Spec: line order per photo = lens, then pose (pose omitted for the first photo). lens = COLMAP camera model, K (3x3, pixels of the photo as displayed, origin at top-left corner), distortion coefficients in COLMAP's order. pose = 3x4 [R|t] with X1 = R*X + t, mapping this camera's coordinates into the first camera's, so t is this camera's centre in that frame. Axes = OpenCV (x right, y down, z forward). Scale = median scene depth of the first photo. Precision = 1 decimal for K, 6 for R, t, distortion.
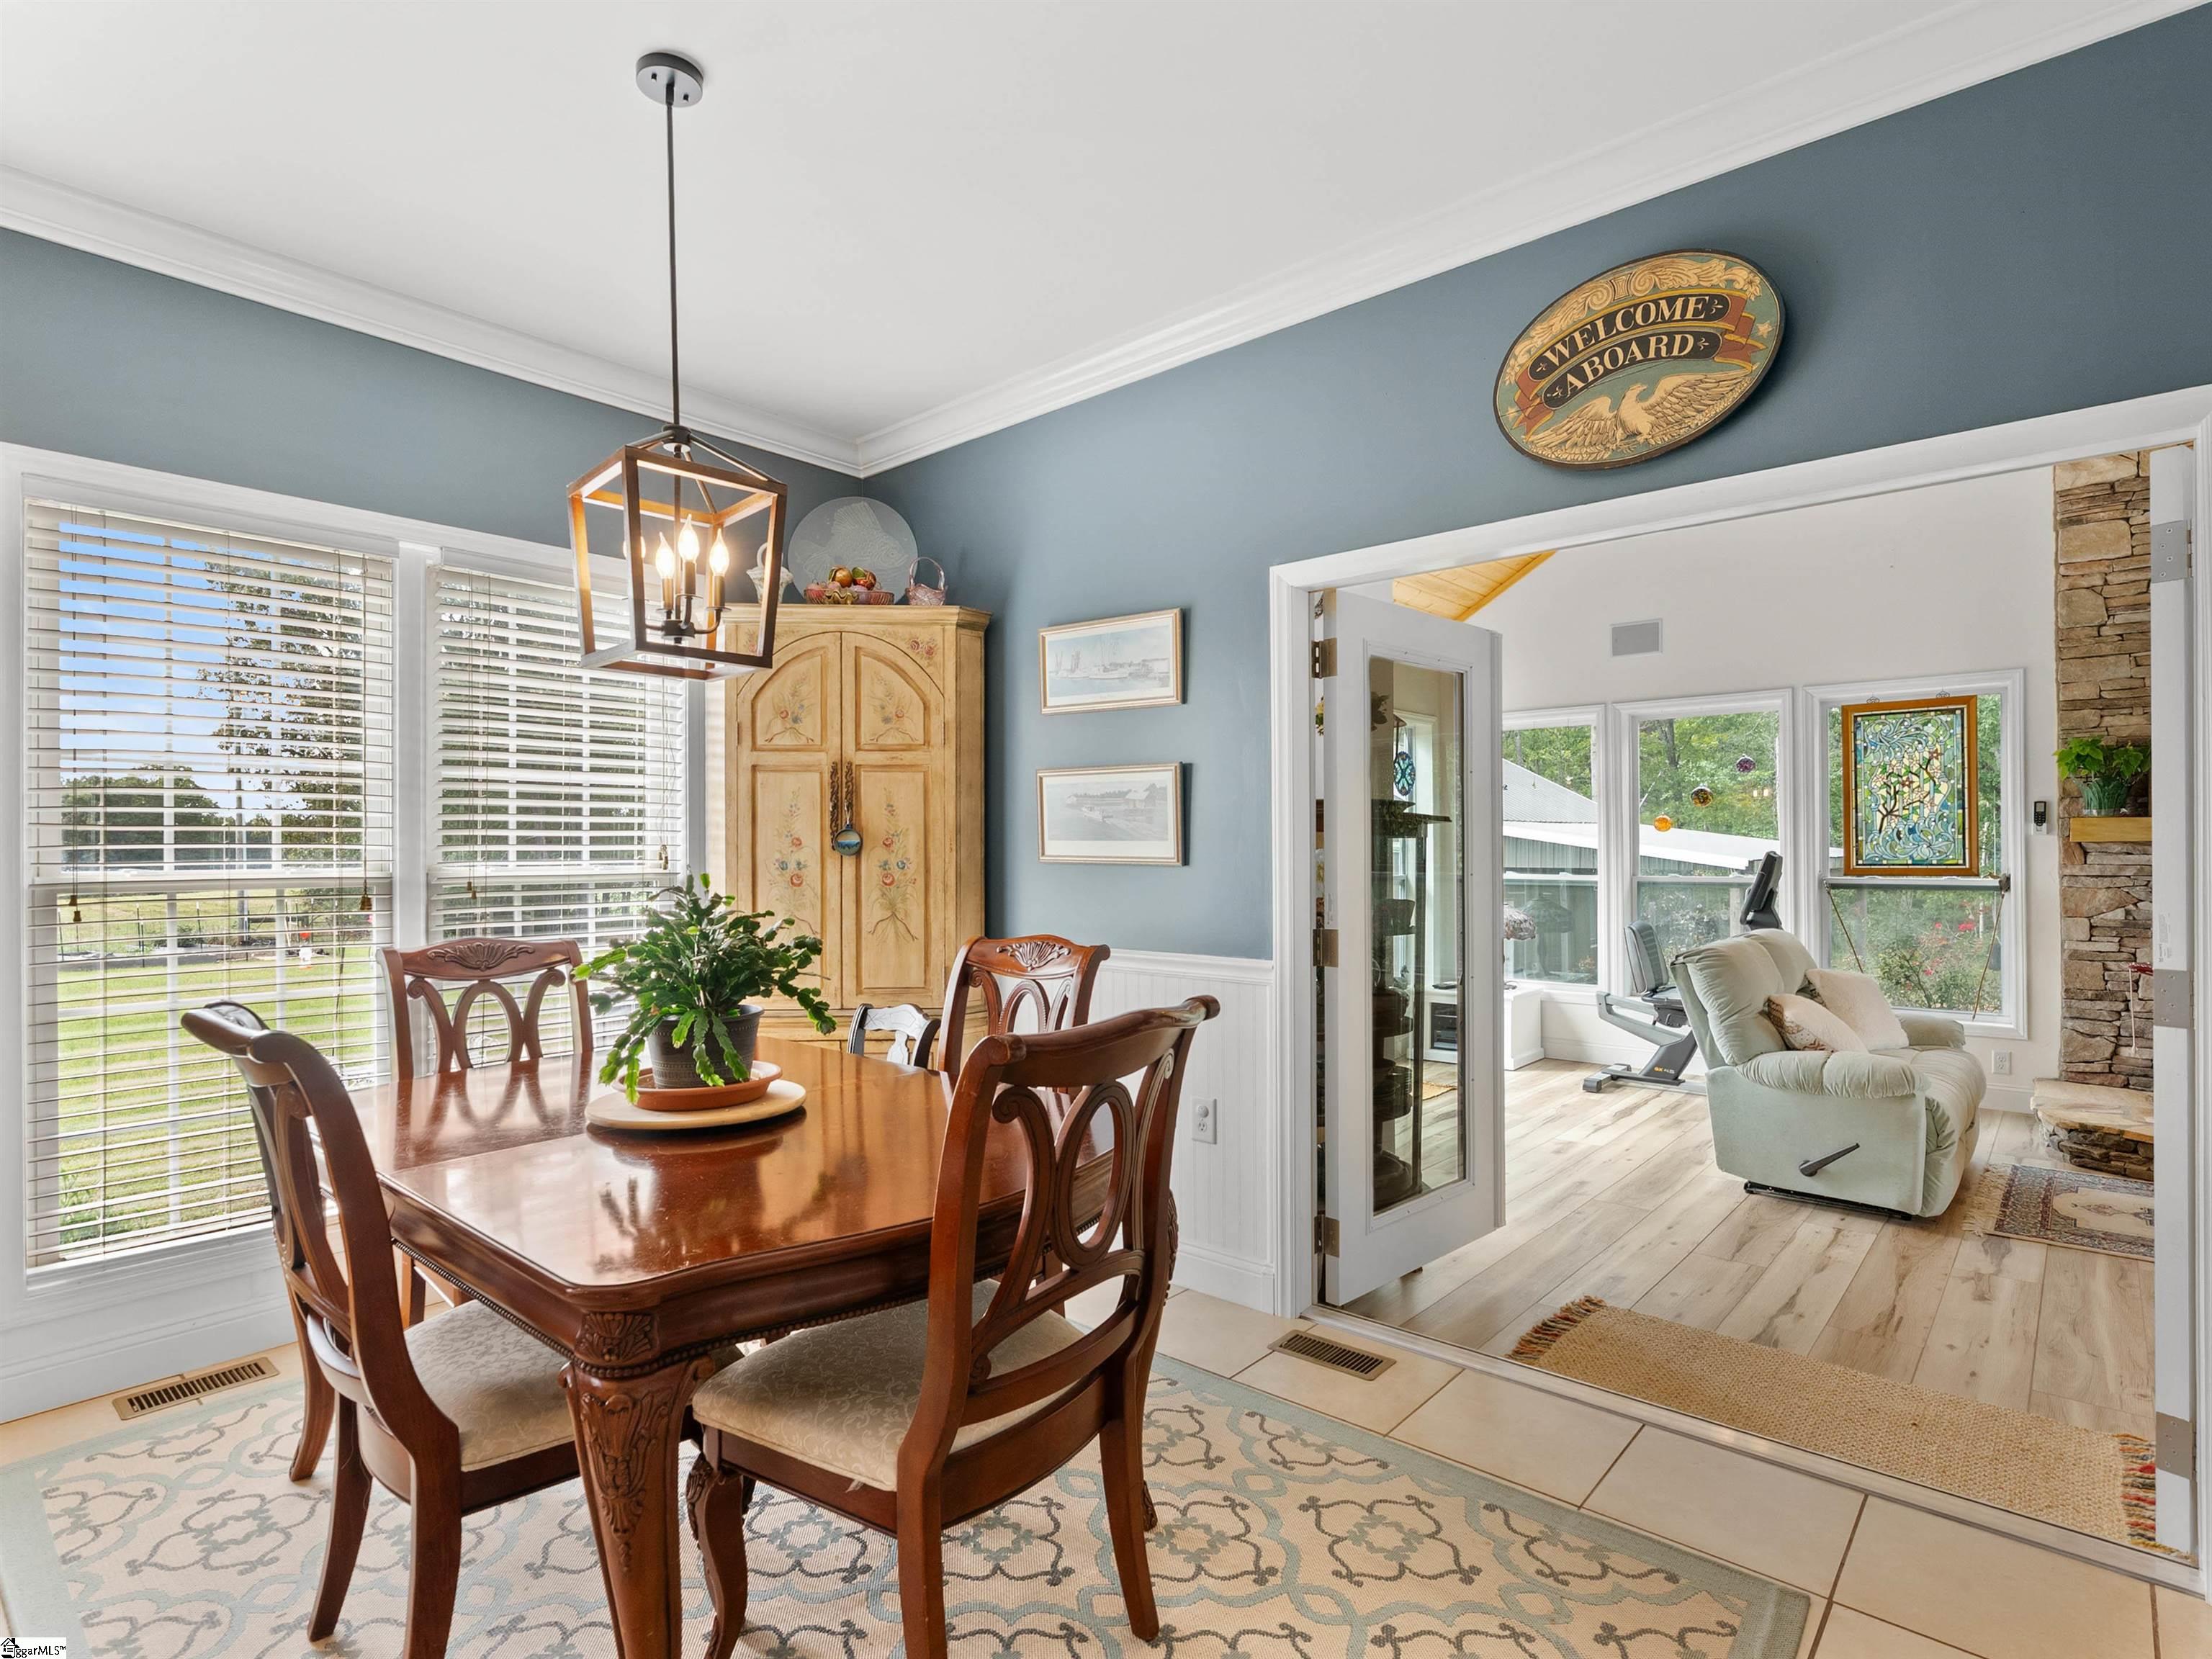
lens RADIAL K [[1123.5, 0, 1117.2], [0, 1123.5, 844.3], [0, 0, 1]] dist [-0.014287, 0.004346]
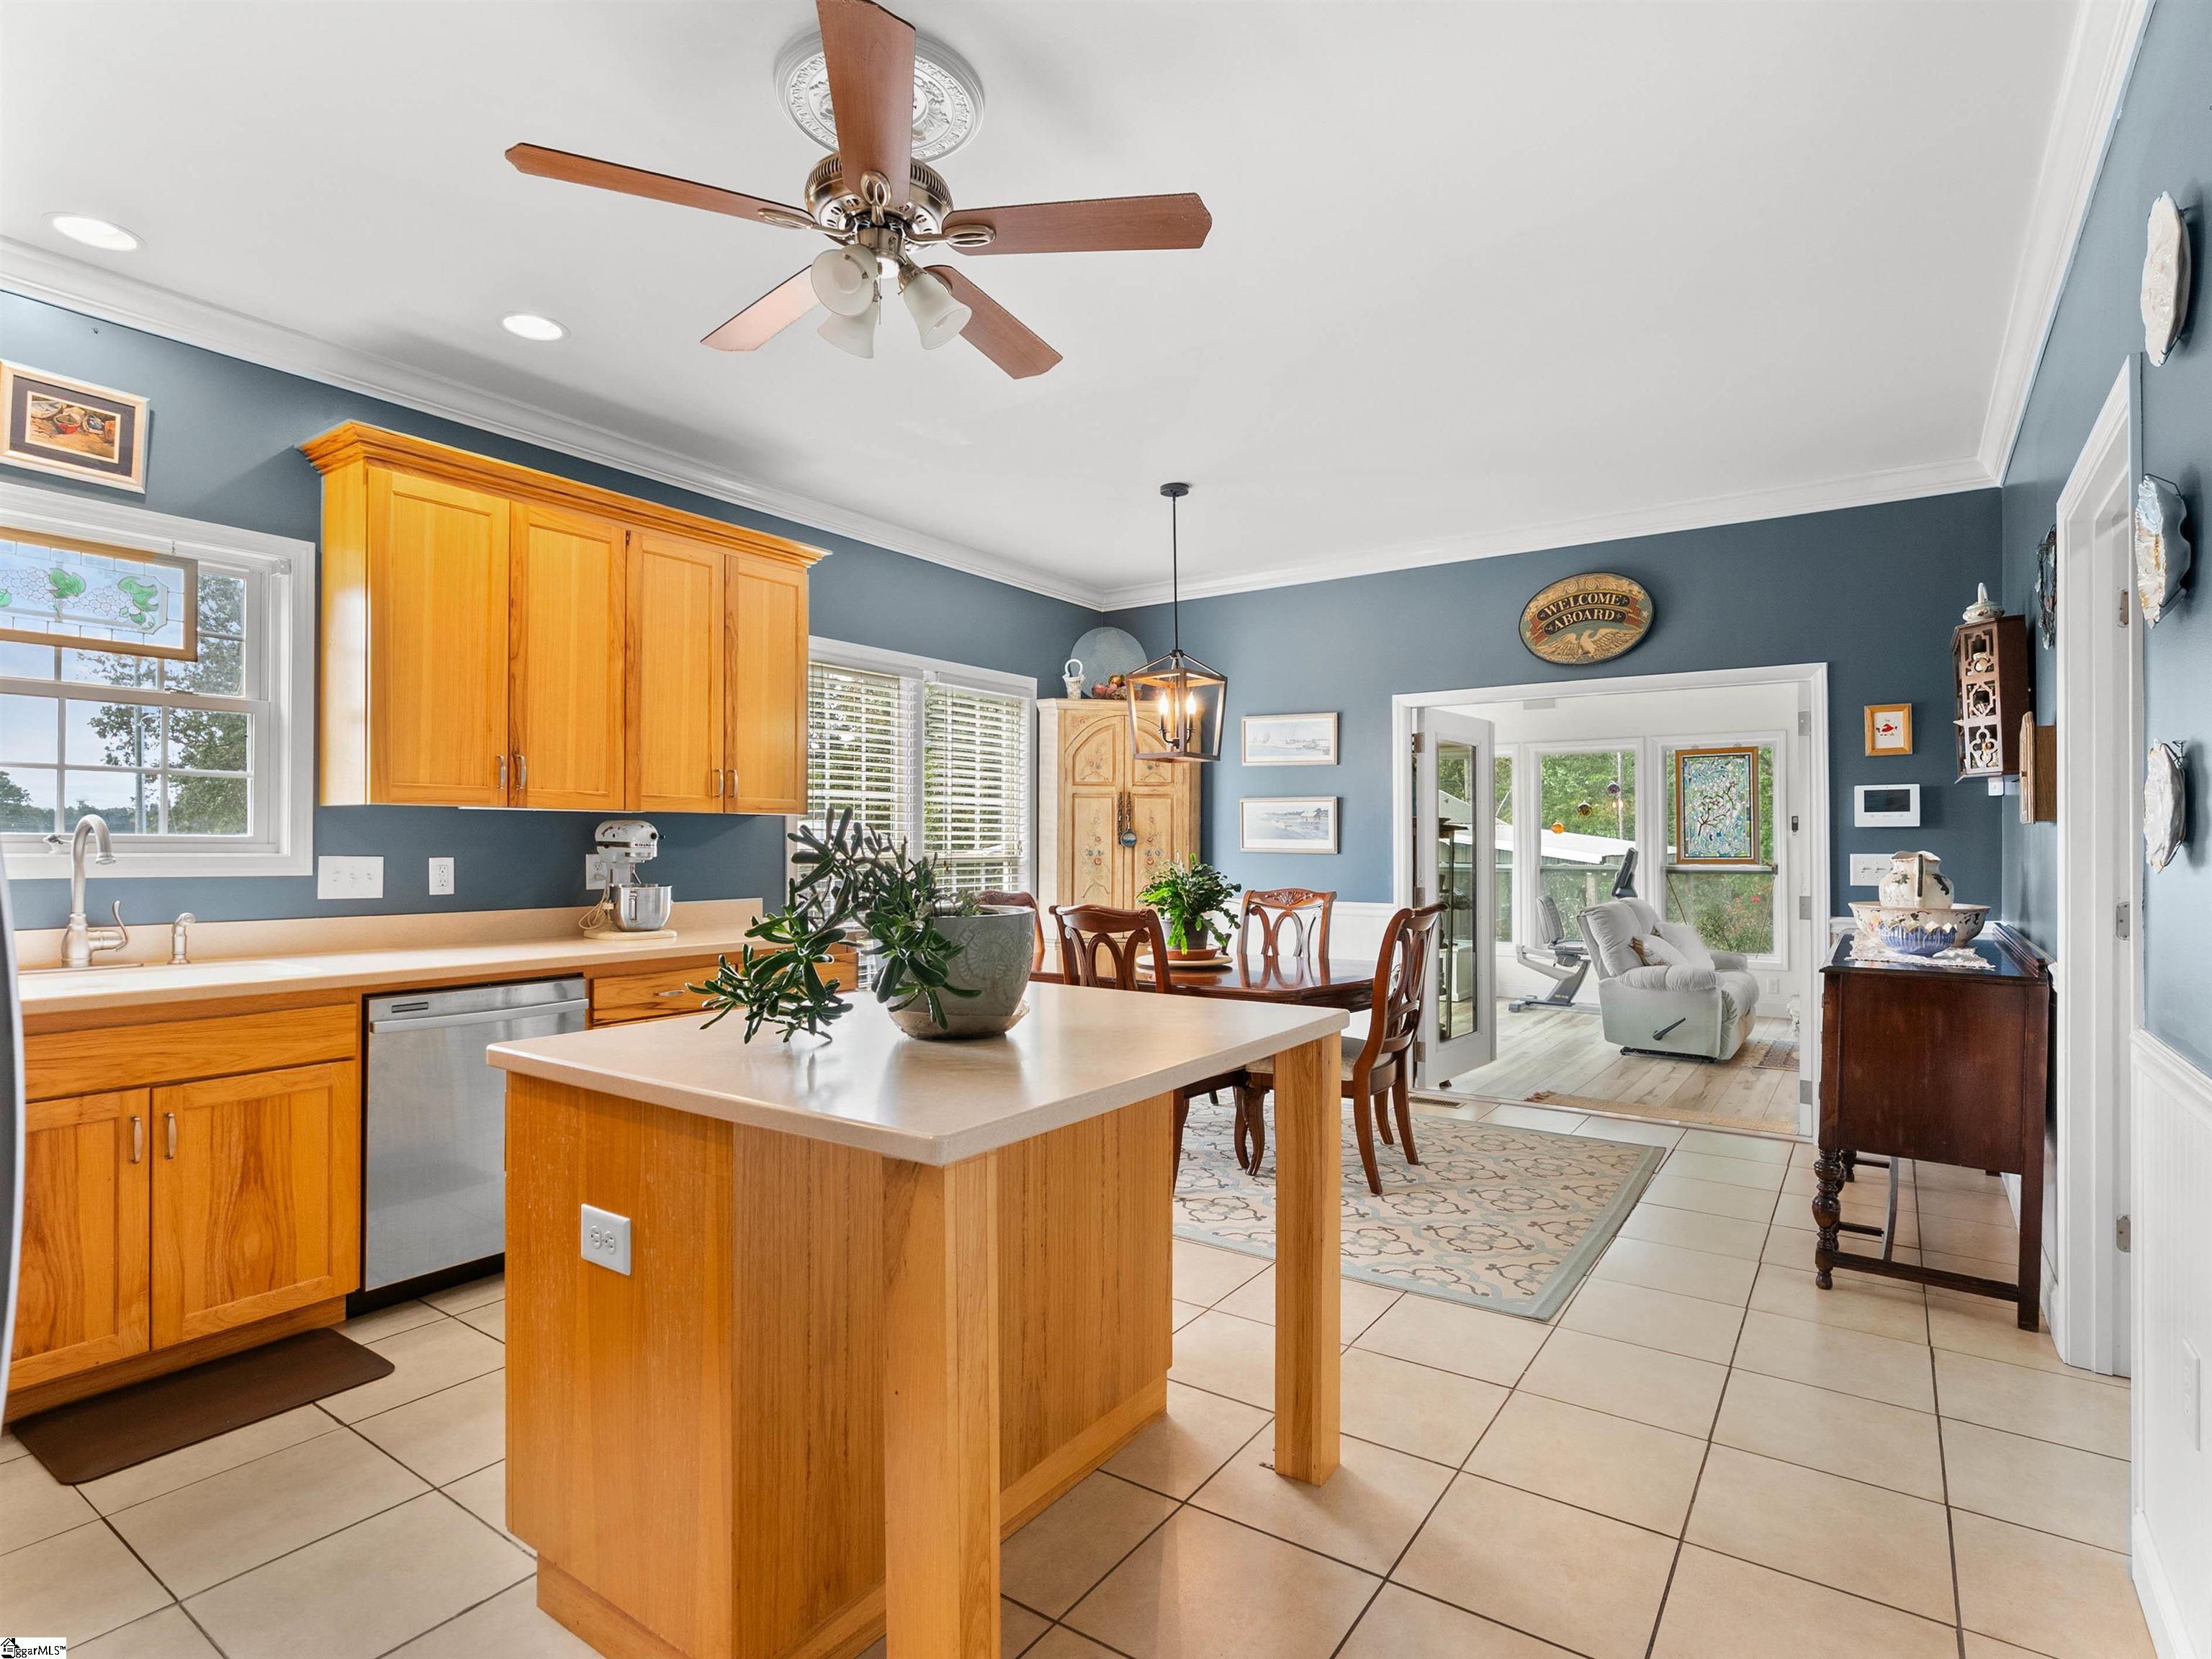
lens RADIAL K [[1123.5, 0, 1120.4], [0, 1123.5, 829.0], [0, 0, 1]] dist [-0.014287, 0.004346]
pose [[0.993150, 0.006672, 0.116659, -0.367676], [-0.005577, 0.999937, -0.009706, -0.000953], [-0.116717, 0.008989, 0.993125, -0.559788]]
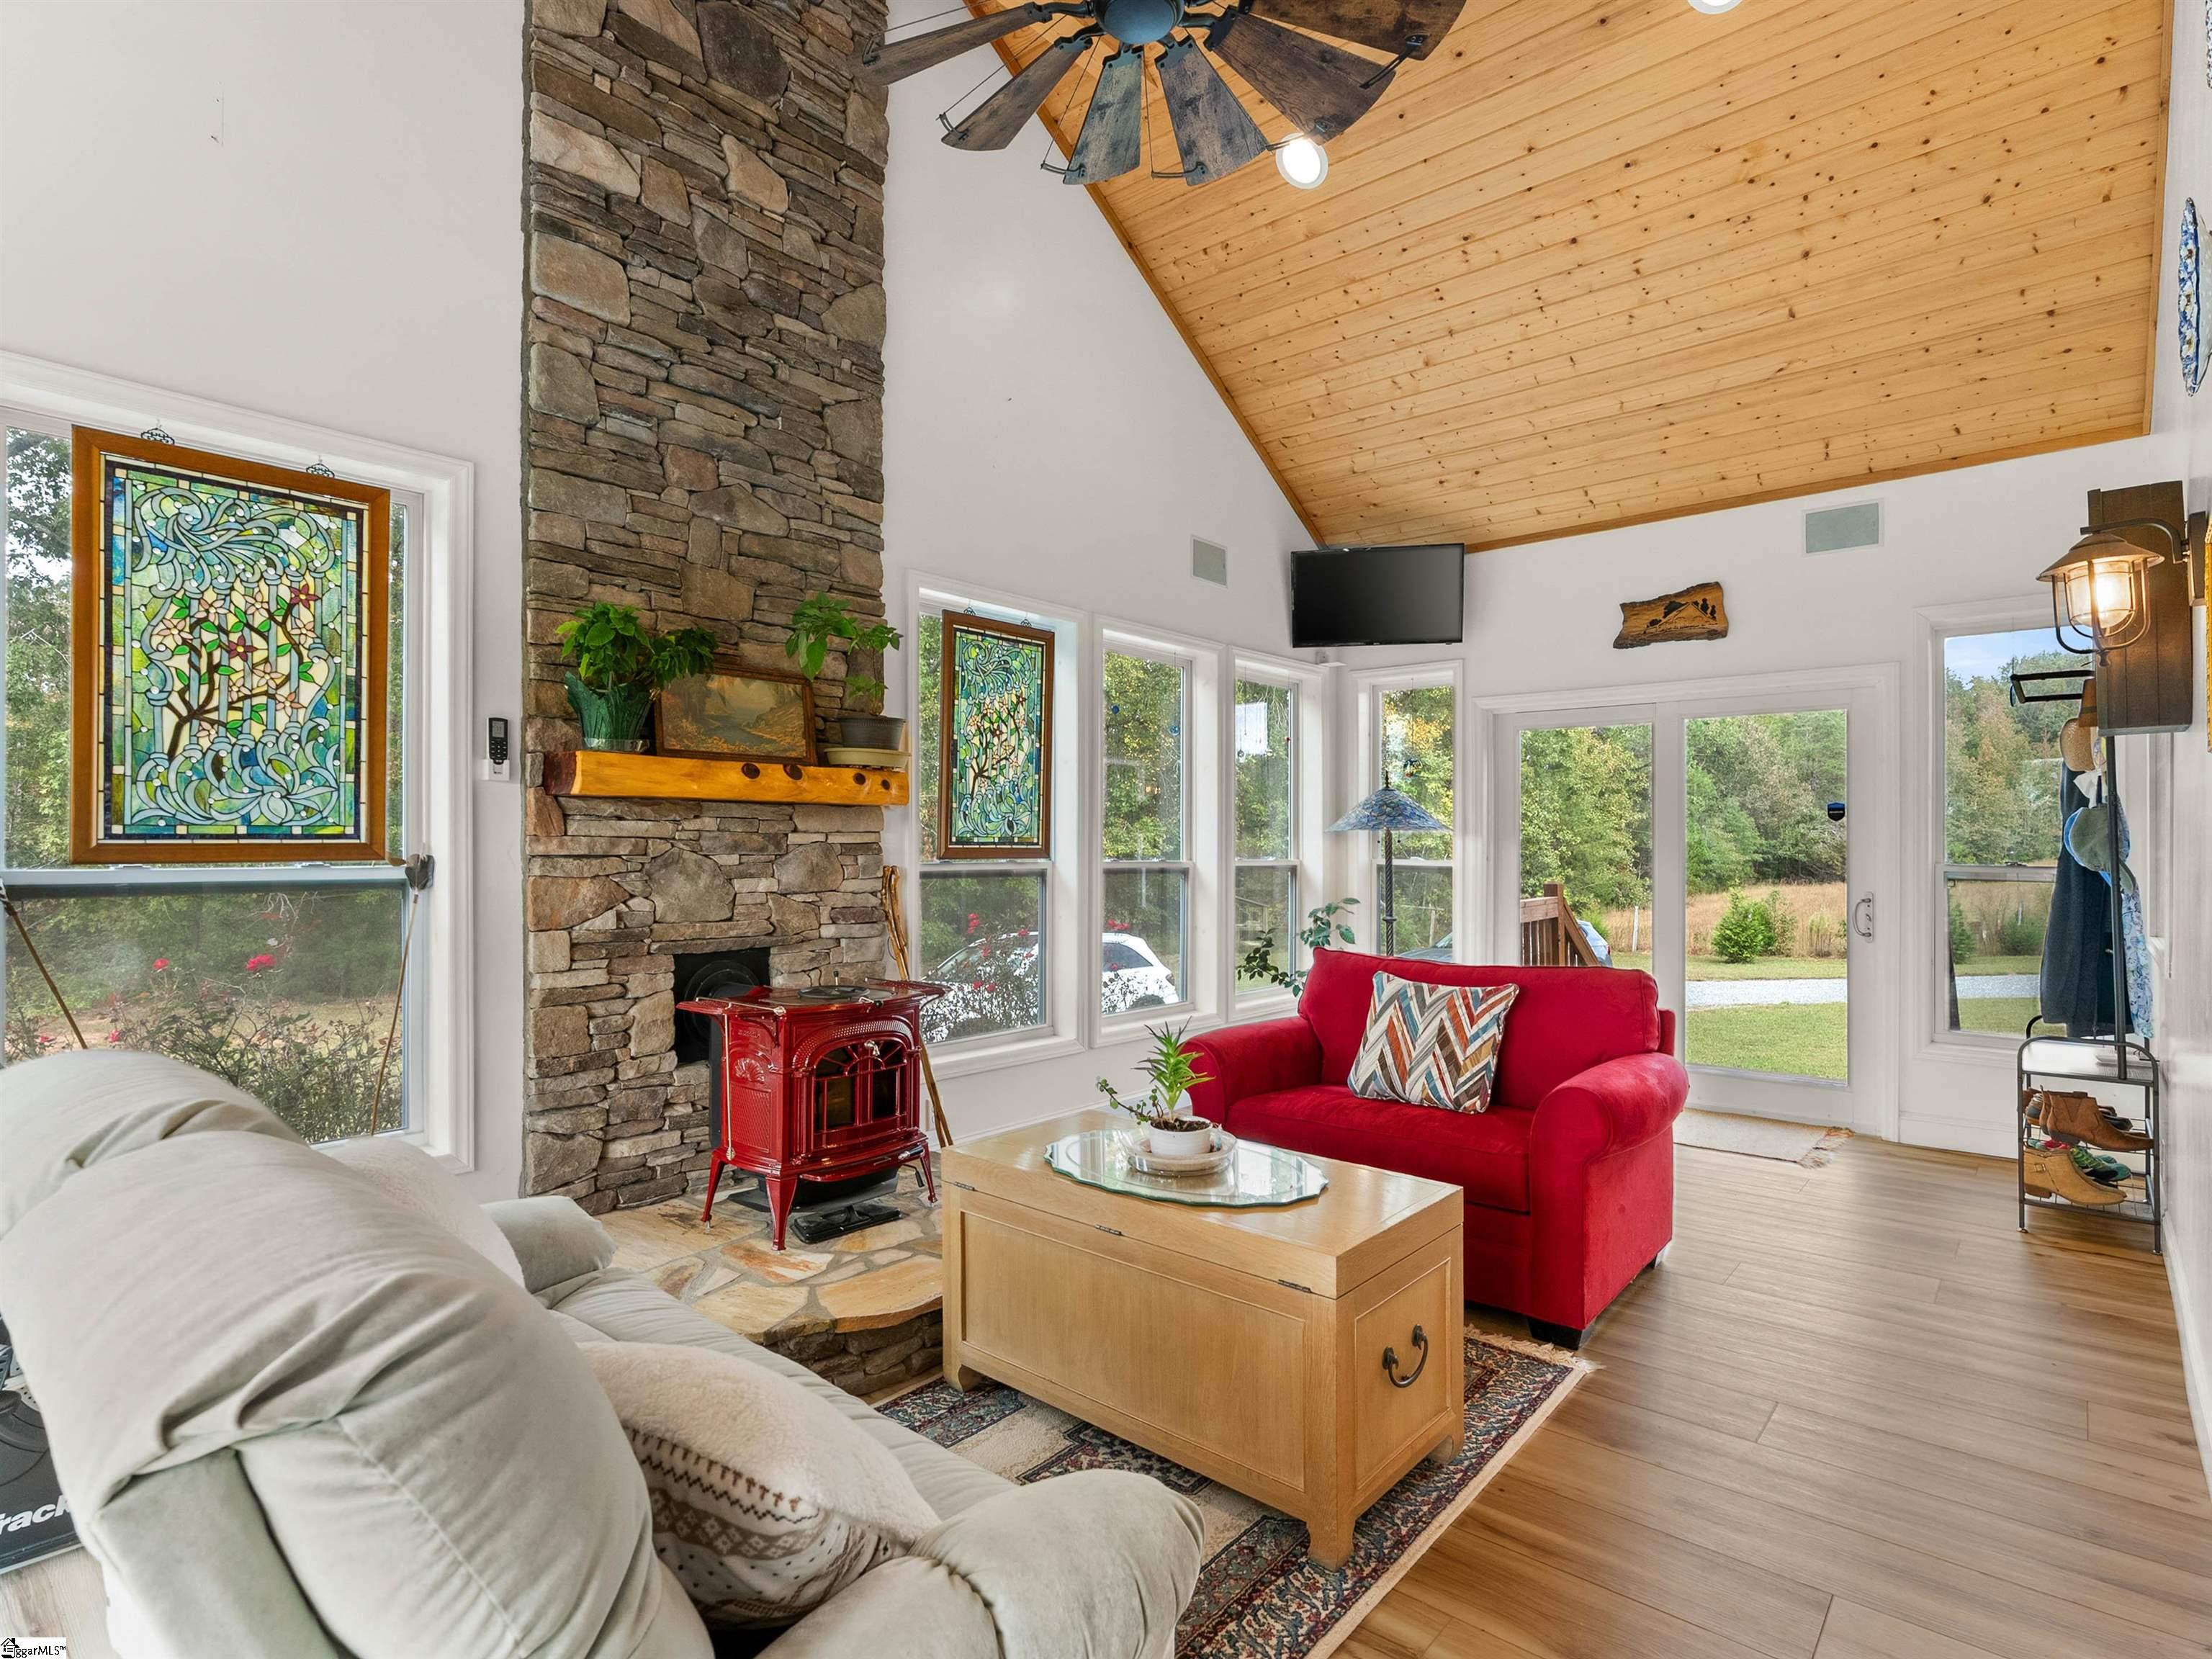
lens RADIAL K [[1123.5, 0, 1101.9], [0, 1123.5, 841.6], [0, 0, 1]] dist [-0.014287, 0.004346]
pose [[-0.003701, 0.006525, 0.999972, 0.374287], [-0.007656, 0.999949, -0.006553, 0.028279], [-0.999964, -0.007680, -0.003651, 0.918124]]
